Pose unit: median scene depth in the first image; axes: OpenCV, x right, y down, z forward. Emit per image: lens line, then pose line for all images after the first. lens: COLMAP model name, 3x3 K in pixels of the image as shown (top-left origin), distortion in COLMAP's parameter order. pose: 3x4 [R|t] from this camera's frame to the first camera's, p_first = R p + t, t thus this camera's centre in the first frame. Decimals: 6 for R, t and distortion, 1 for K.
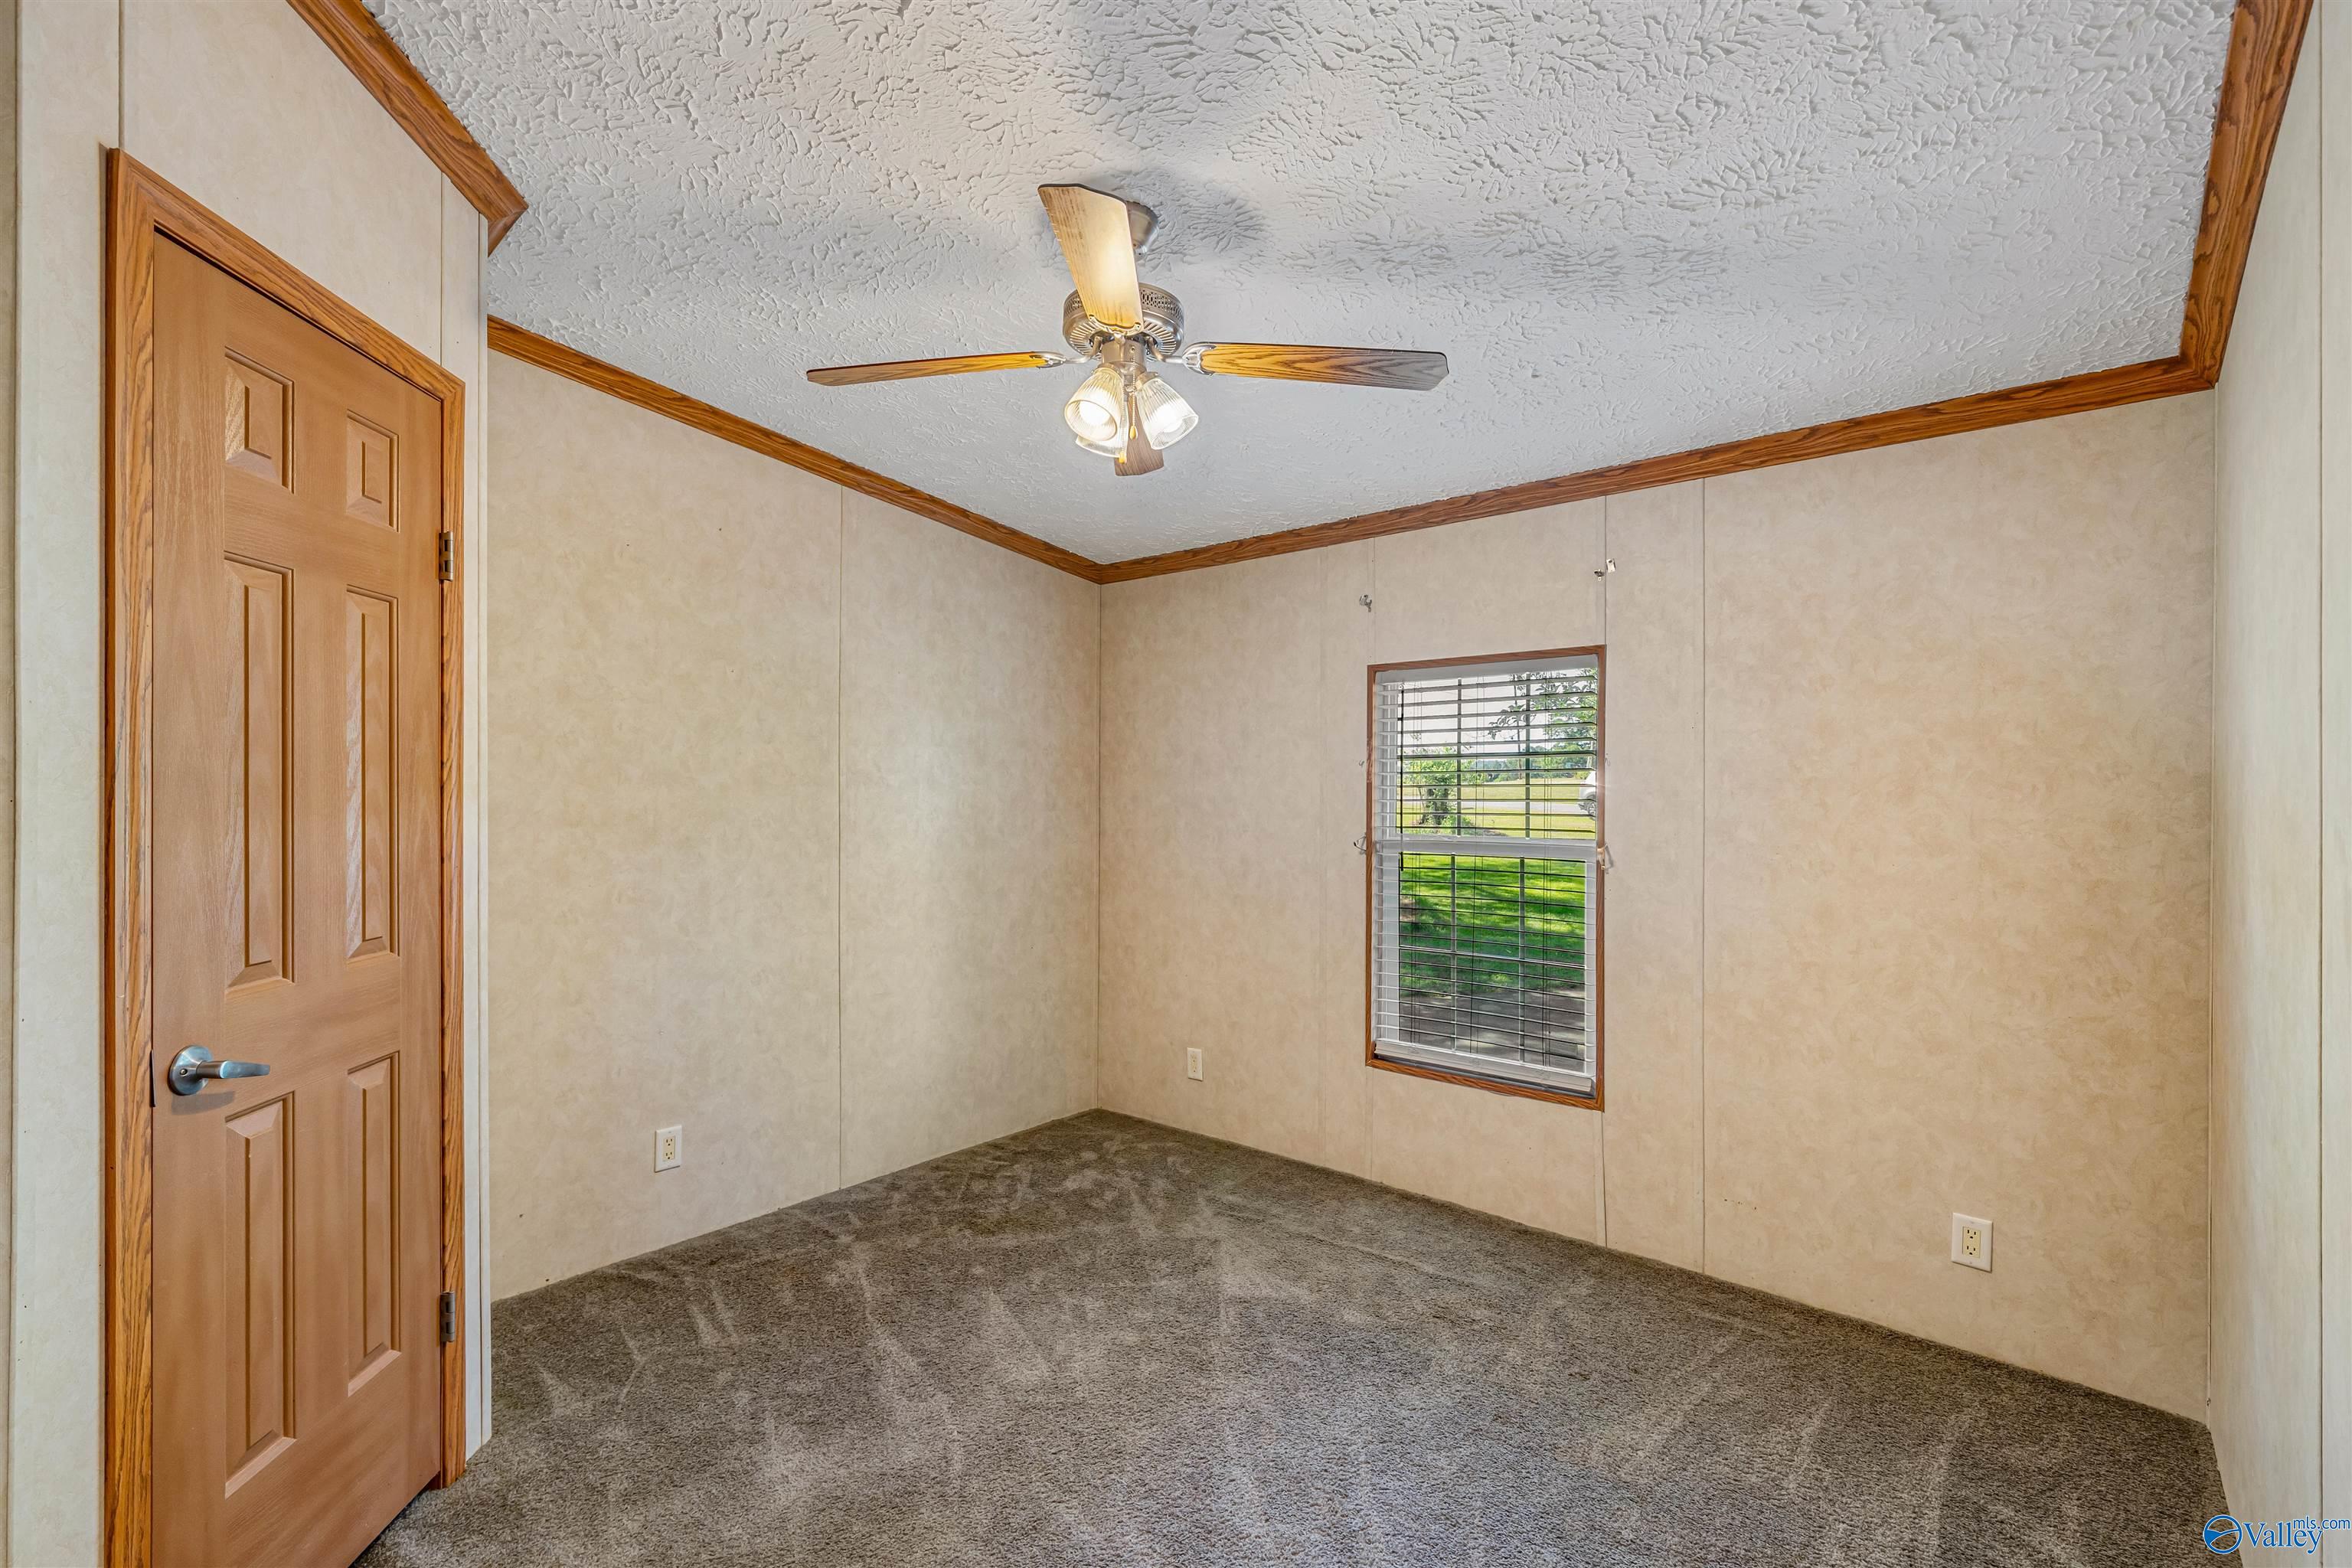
lens RADIAL K [[1034.0, 0, 1162.1], [0, 1034.0, 797.7], [0, 0, 1]] dist [0.000164, 0.000144]
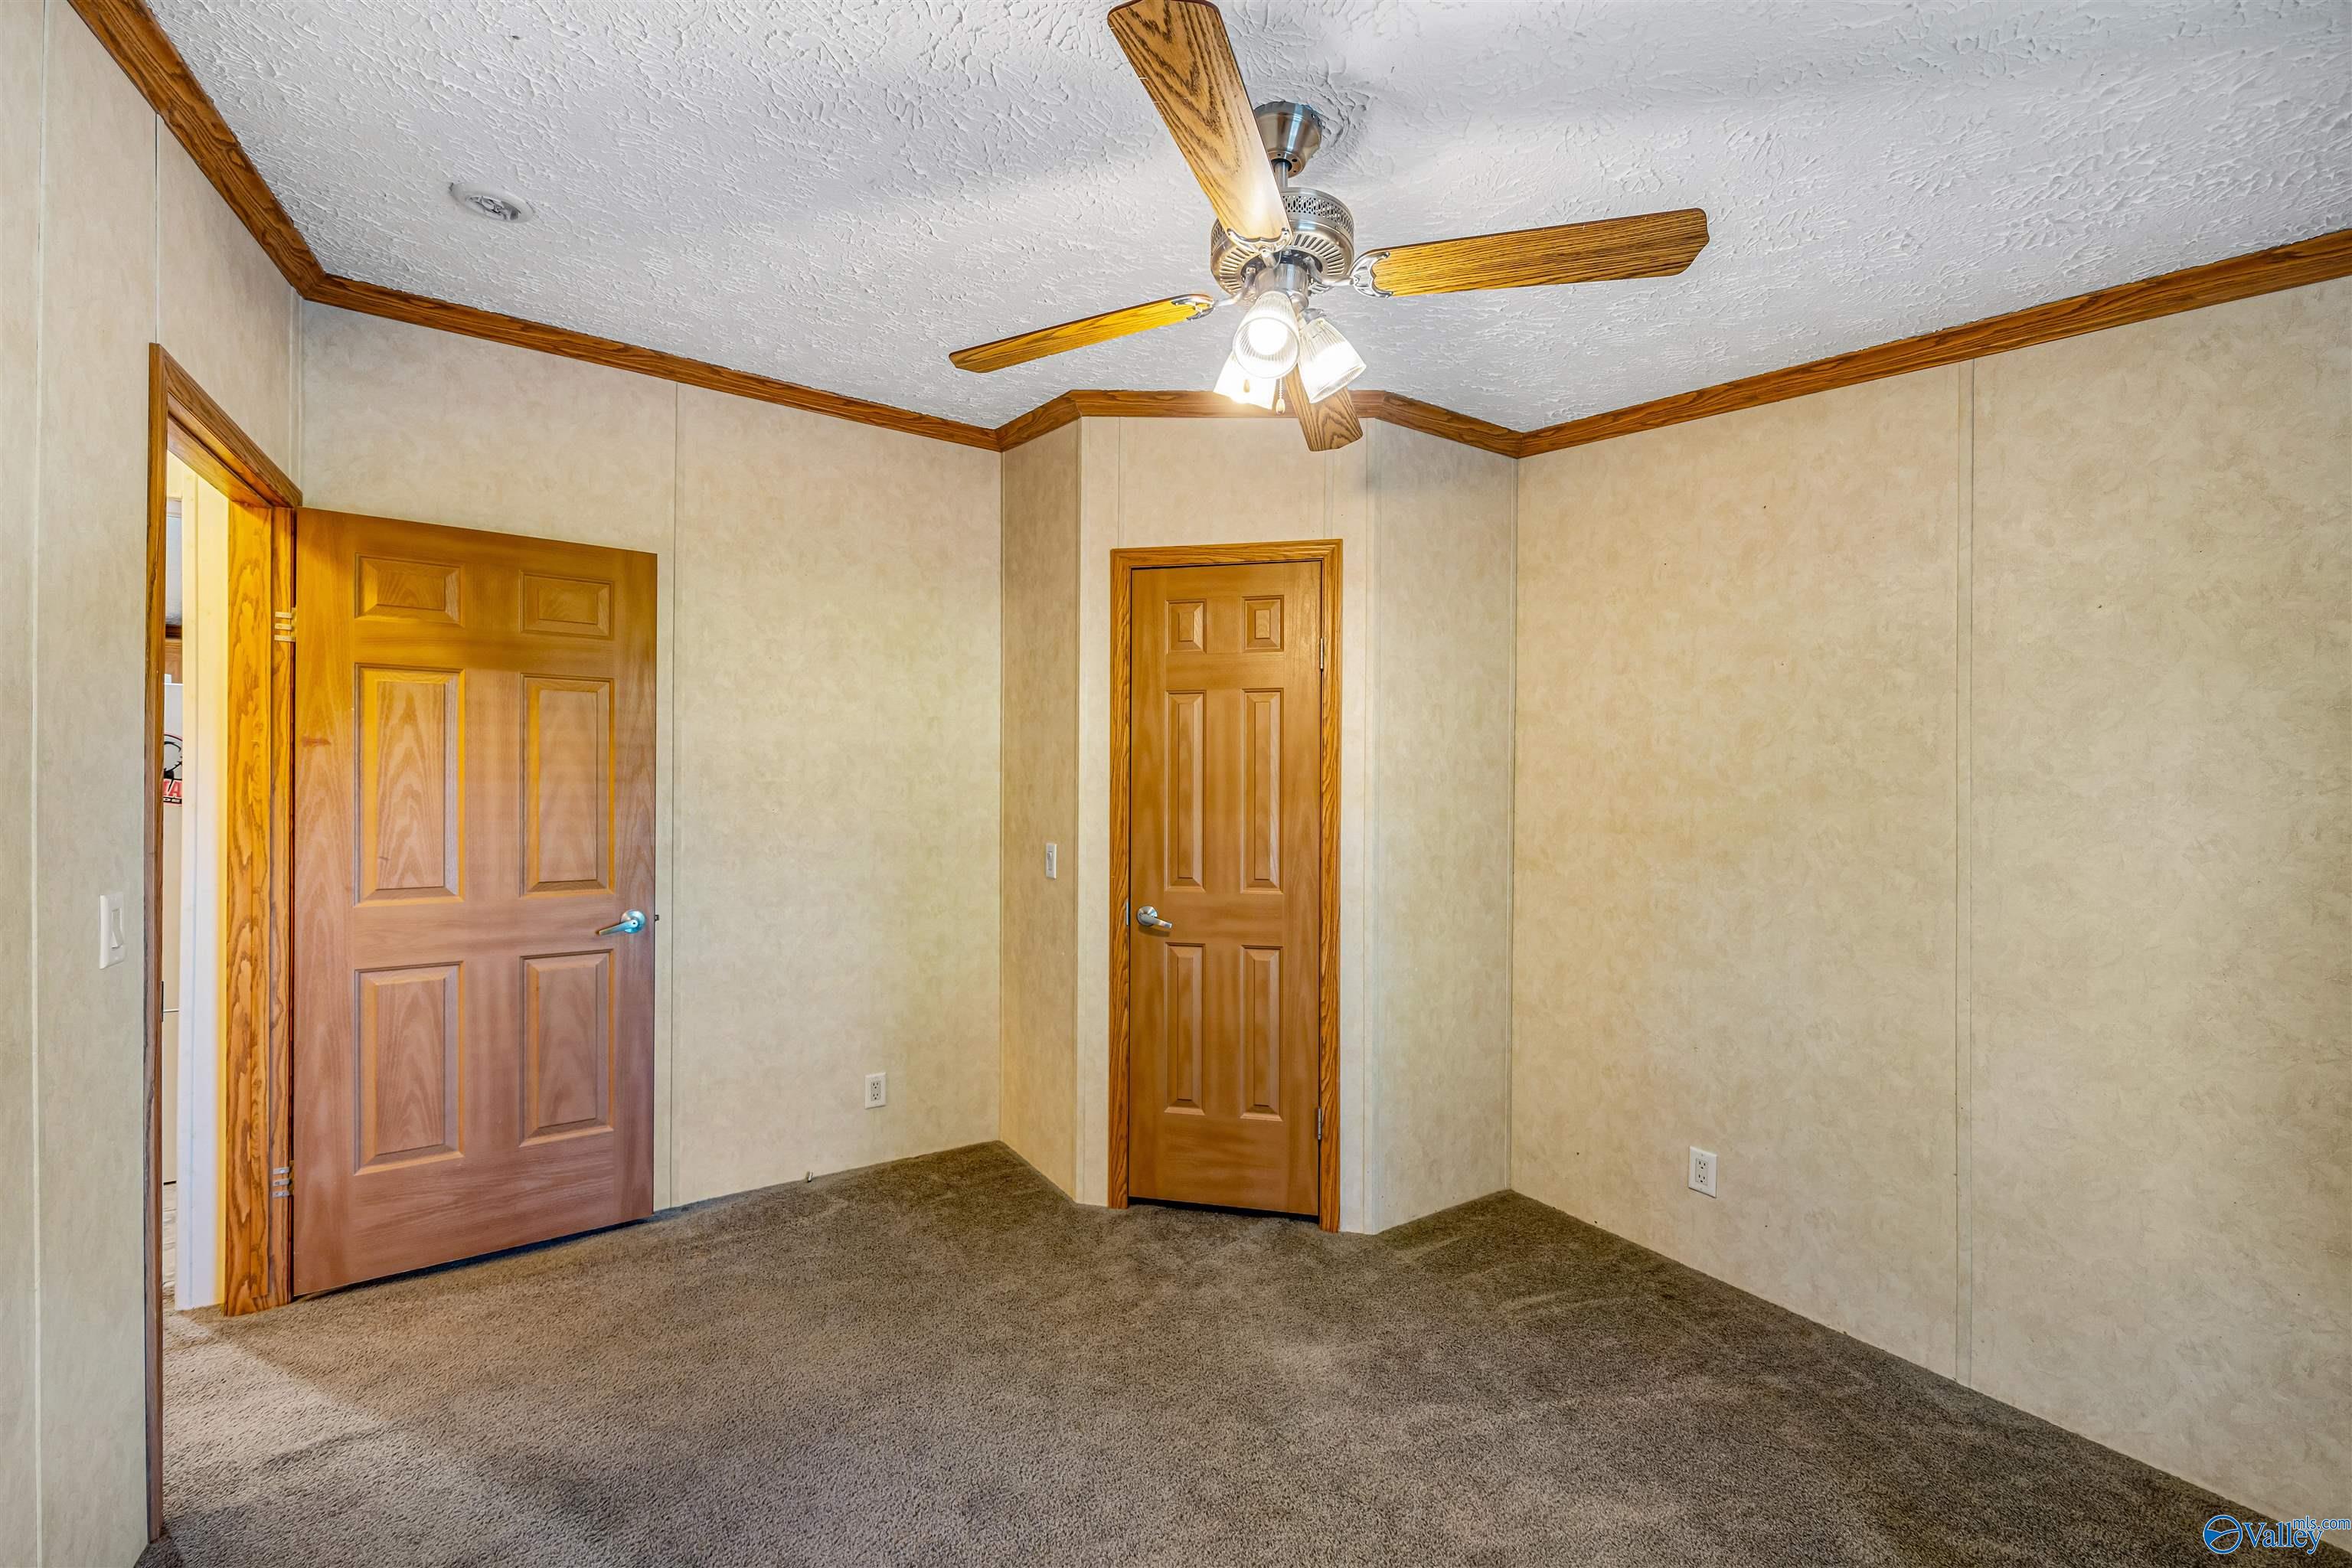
lens RADIAL K [[902.3, 0, 1166.8], [0, 902.3, 802.9], [0, 0, 1]] dist [-0.000021, -0.000050]
pose [[-0.285279, 0.001846, -0.958443, 0.487446], [-0.013835, 0.999886, 0.006043, -0.003951], [0.958345, 0.014984, -0.285221, 0.776634]]
